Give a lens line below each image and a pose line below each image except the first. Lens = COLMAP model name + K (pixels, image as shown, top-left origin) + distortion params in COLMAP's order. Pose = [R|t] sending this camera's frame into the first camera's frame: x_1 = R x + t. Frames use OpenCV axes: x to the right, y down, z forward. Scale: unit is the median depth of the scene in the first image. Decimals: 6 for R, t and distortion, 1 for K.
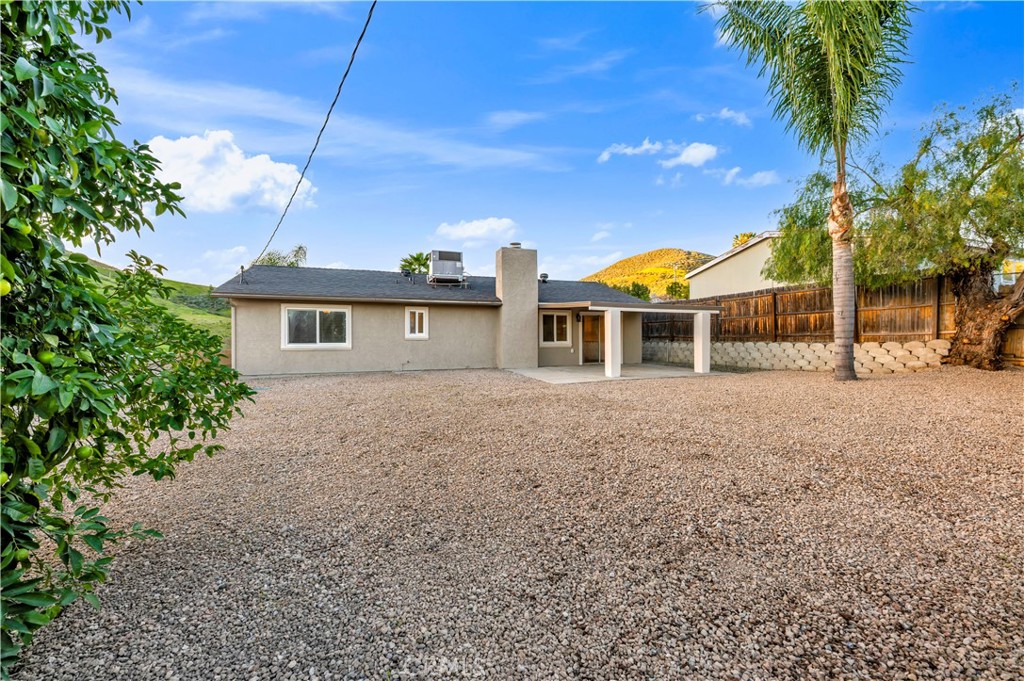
lens RADIAL K [[409.6, 0, 514.4], [0, 409.6, 342.5], [0, 0, 1]] dist [0.003924, -0.000465]
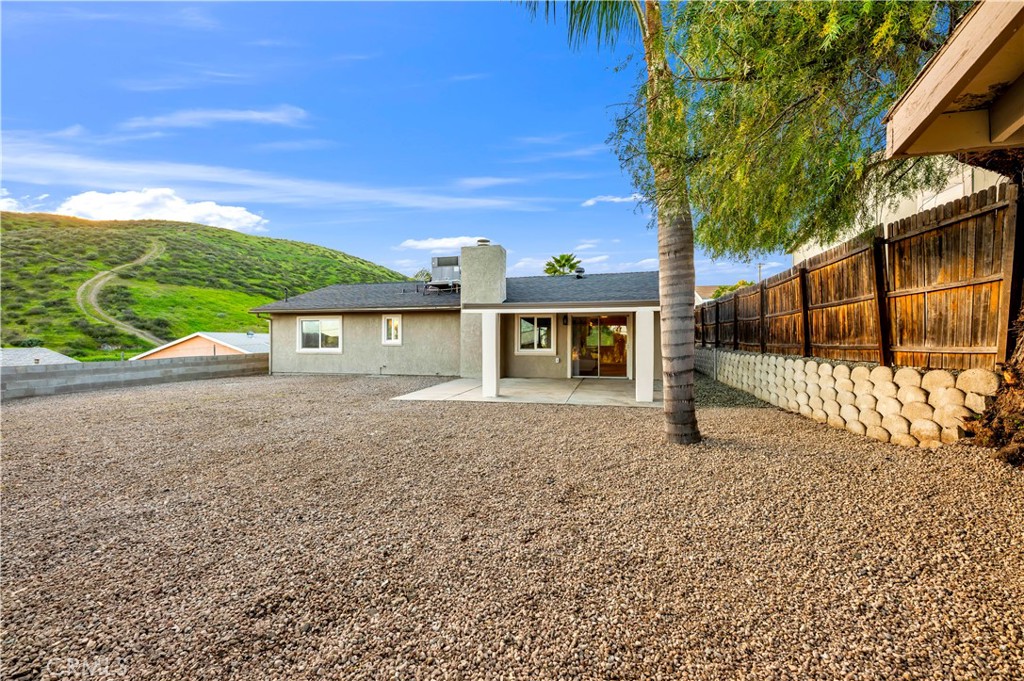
lens RADIAL K [[409.6, 0, 514.4], [0, 409.6, 342.5], [0, 0, 1]] dist [0.003924, -0.000465]
pose [[0.817363, 0.007567, -0.576073, 0.608126], [-0.006482, 0.999971, 0.003939, -0.020432], [0.576086, 0.000515, 0.817389, 0.307983]]
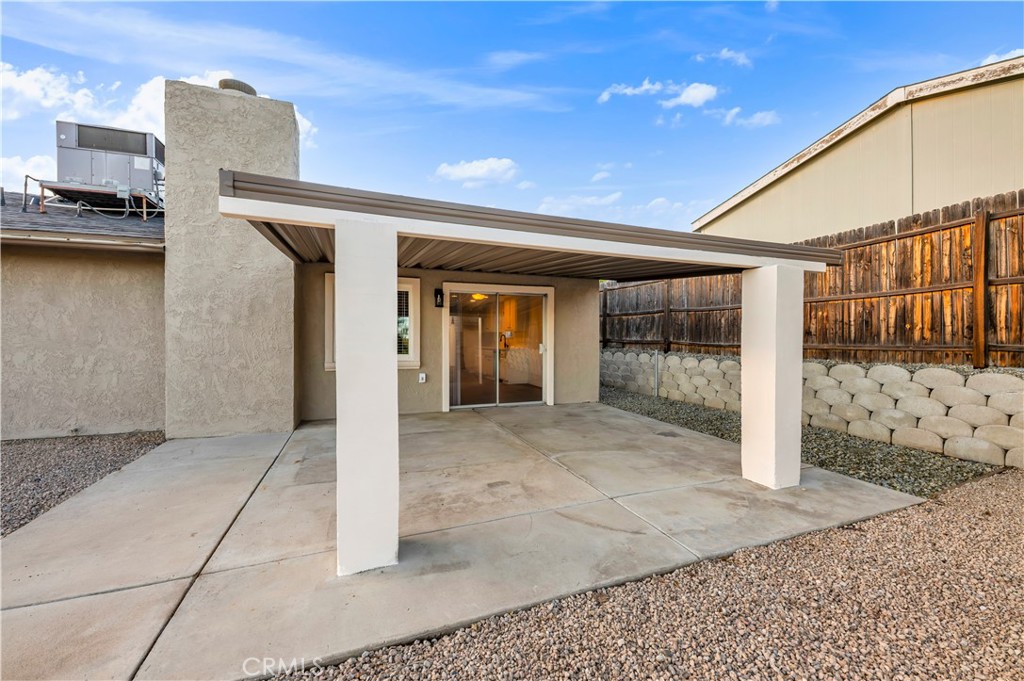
lens RADIAL K [[409.6, 0, 514.4], [0, 409.6, 342.5], [0, 0, 1]] dist [0.003924, -0.000465]
pose [[0.999952, 0.006868, 0.006950, 0.256899], [-0.006895, 0.999968, 0.003963, -0.019486], [-0.006922, -0.004010, 0.999968, 0.657636]]
